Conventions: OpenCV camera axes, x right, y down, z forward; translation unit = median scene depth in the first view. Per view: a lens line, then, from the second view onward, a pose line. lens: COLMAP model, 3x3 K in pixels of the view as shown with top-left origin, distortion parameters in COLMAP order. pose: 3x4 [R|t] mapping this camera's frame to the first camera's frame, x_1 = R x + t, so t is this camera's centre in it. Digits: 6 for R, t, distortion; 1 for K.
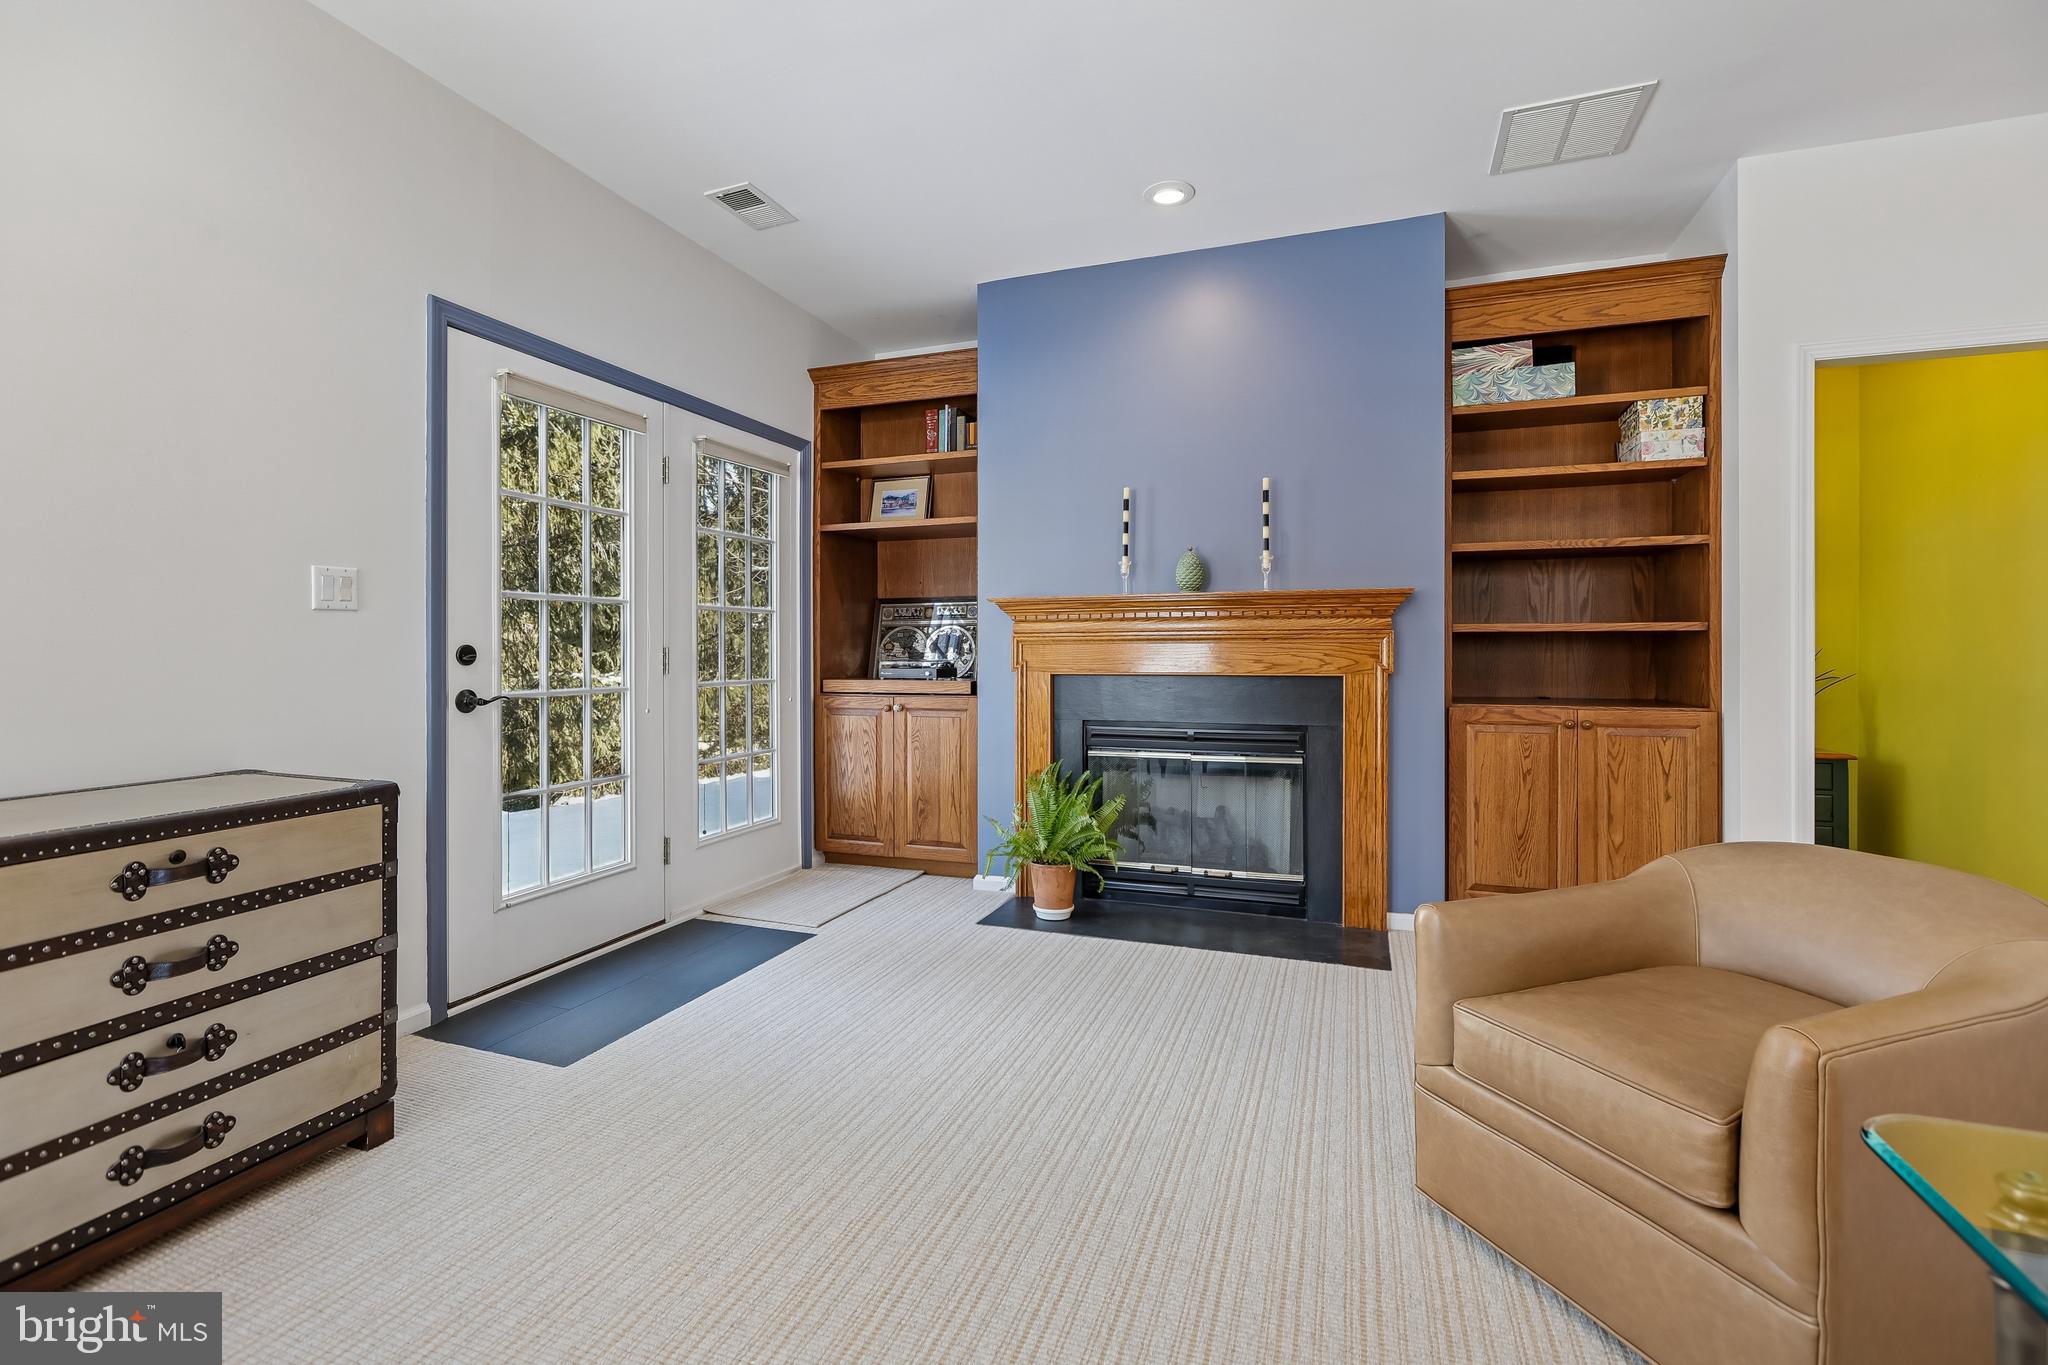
lens RADIAL K [[919.4, 0, 1027.8], [0, 919.4, 643.1], [0, 0, 1]] dist [-0.002108, 0.001638]
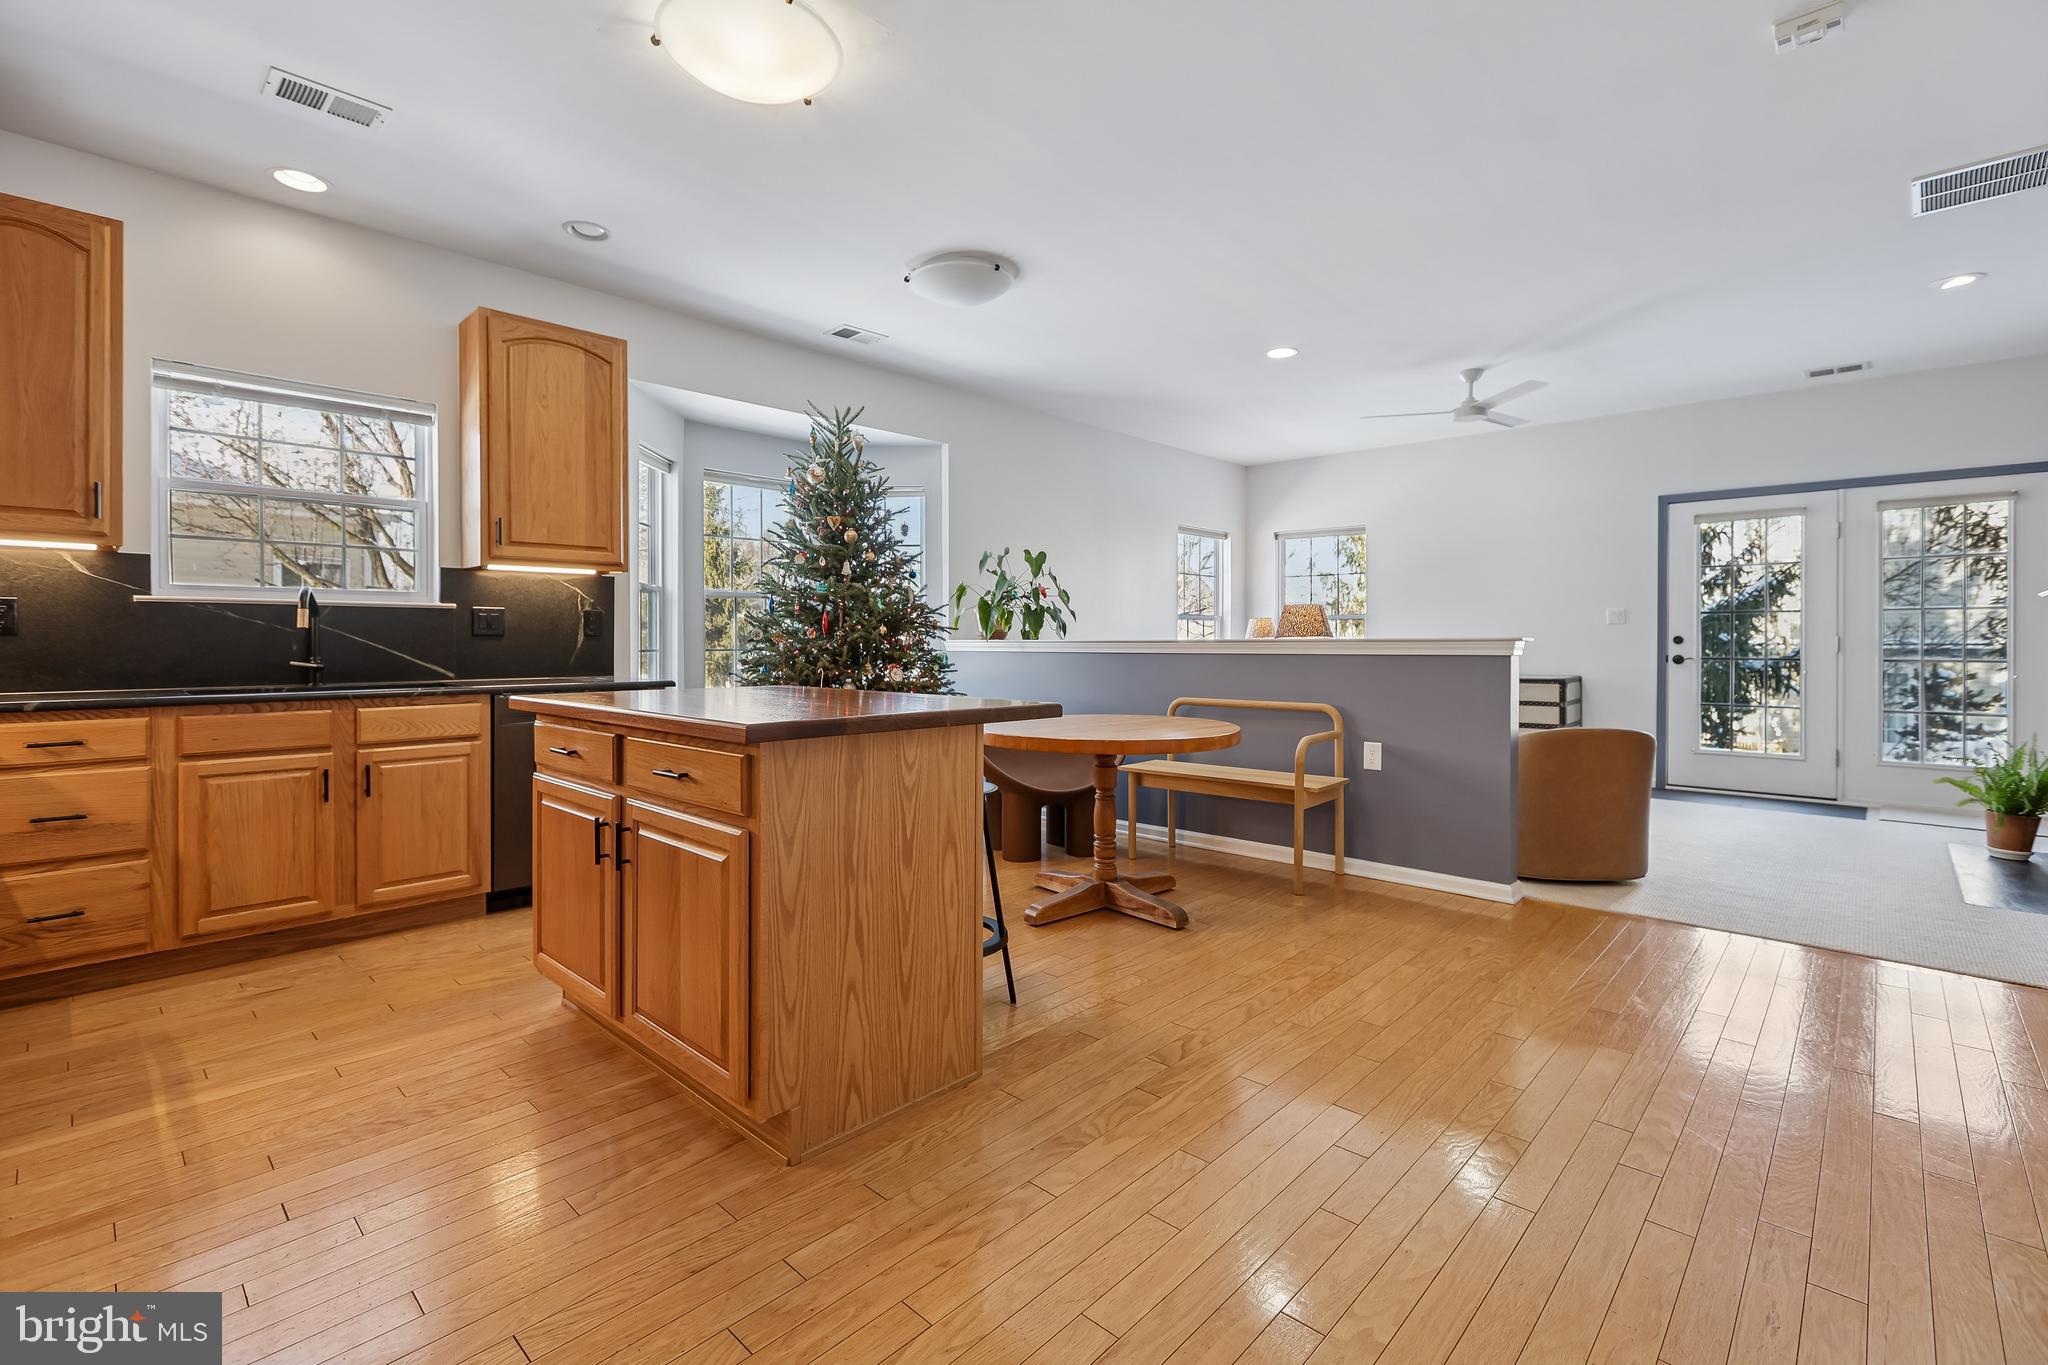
lens RADIAL K [[919.4, 0, 1027.8], [0, 919.4, 643.1], [0, 0, 1]] dist [-0.002108, 0.001638]
pose [[-0.399425, 0.004510, -0.916755, 2.261664], [0.004443, 0.999986, 0.002984, 0.006281], [0.916755, -0.002882, -0.399439, 0.414165]]
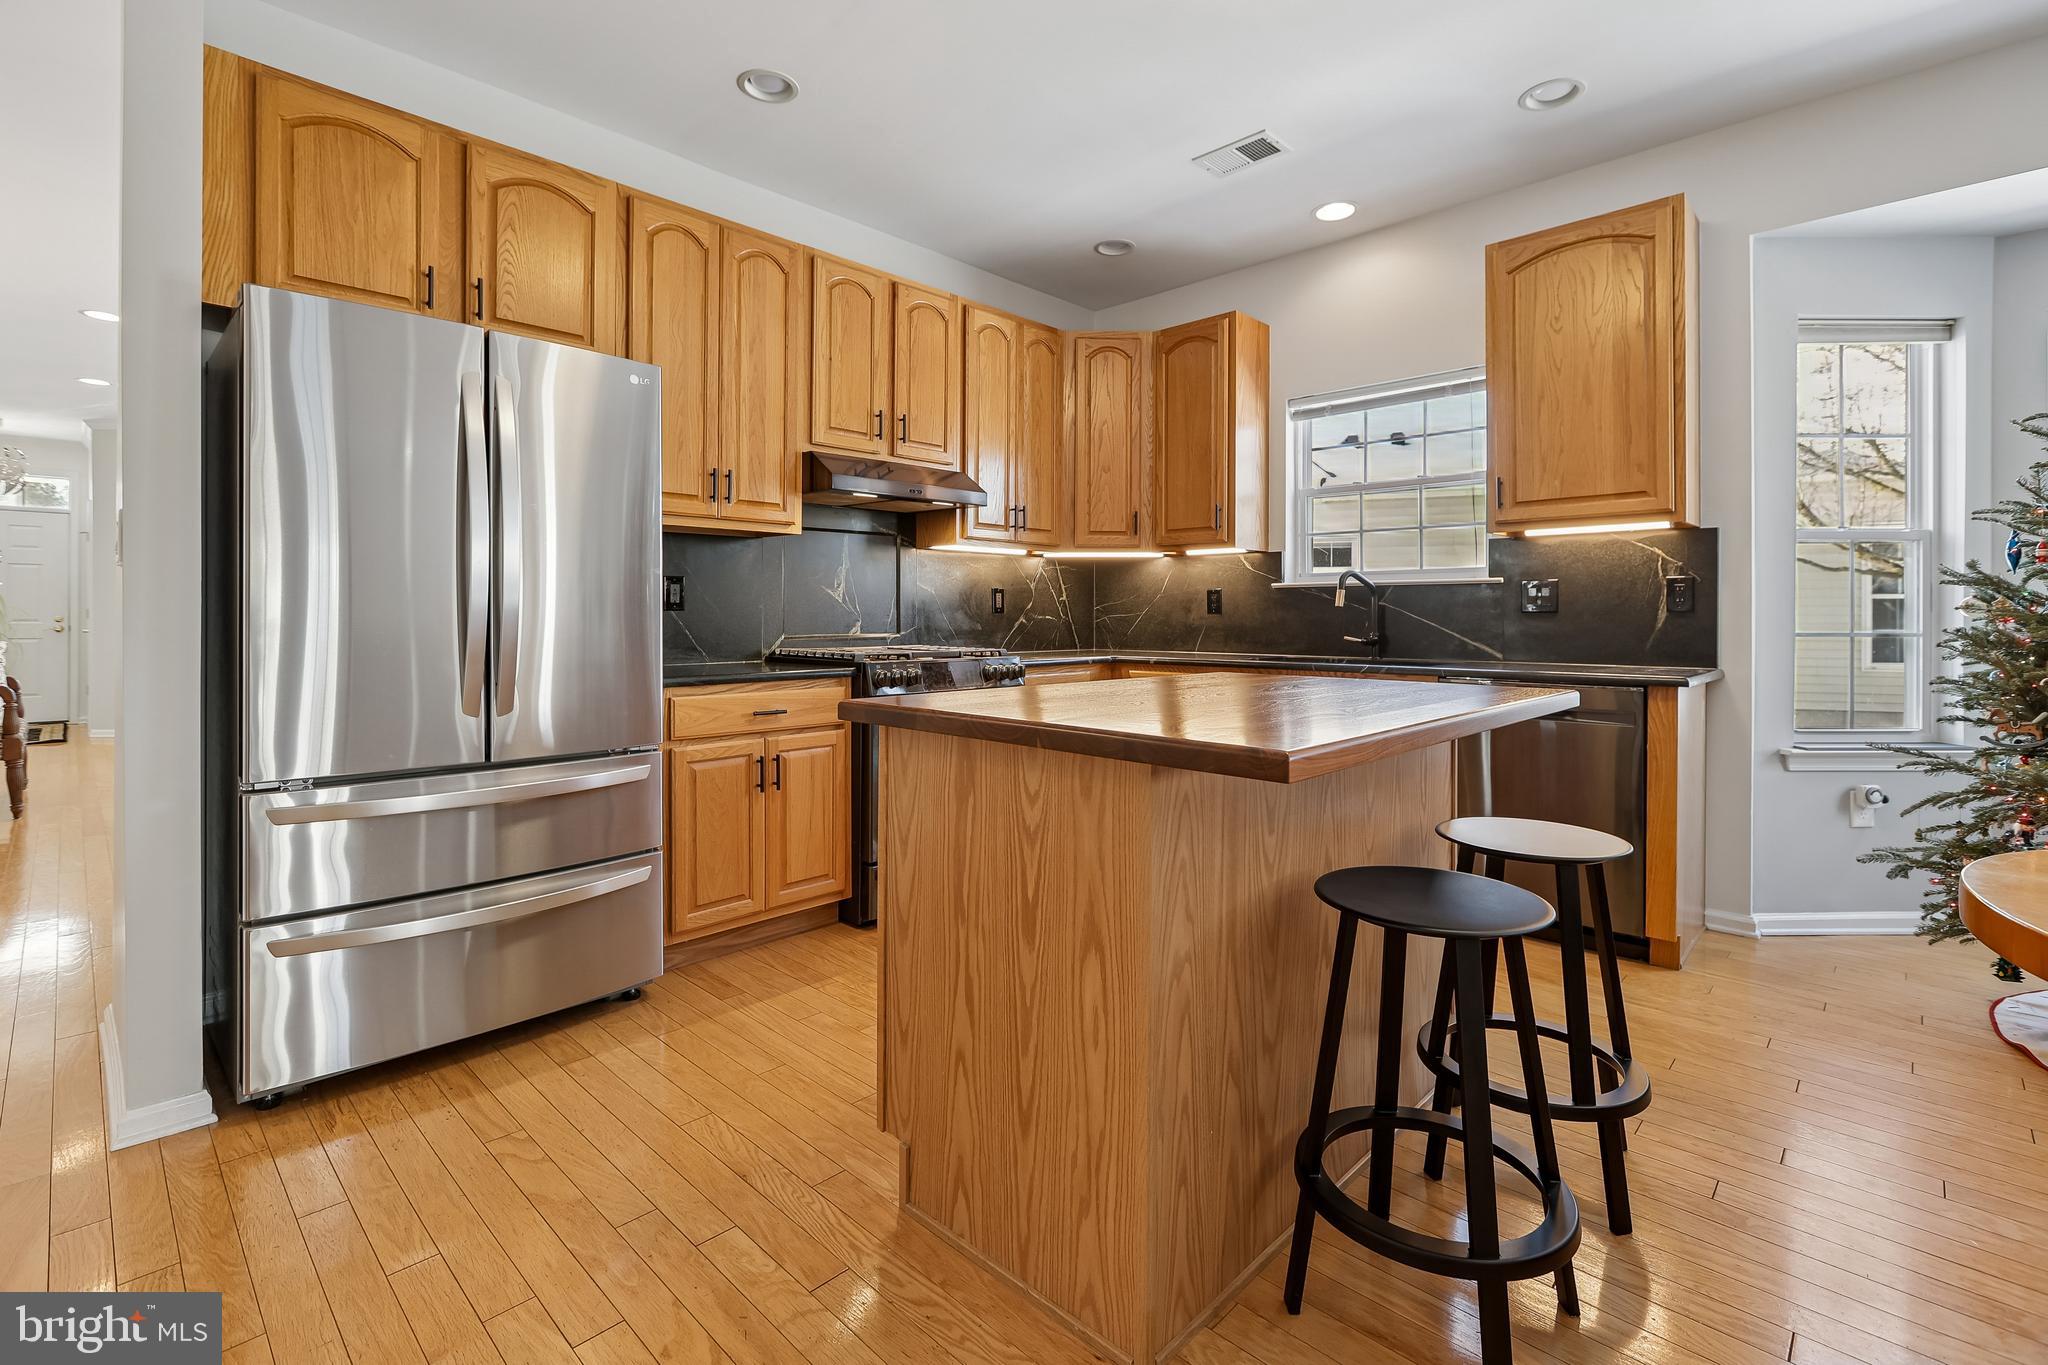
lens RADIAL K [[926.2, 0, 1019.3], [0, 926.2, 620.6], [0, 0, 1]] dist [-0.000790, 0.000420]
pose [[-0.910351, -0.001826, 0.413834, 1.355983], [-0.003037, 0.999993, -0.002269, 0.011372], [-0.413826, -0.003322, -0.910350, 0.505495]]
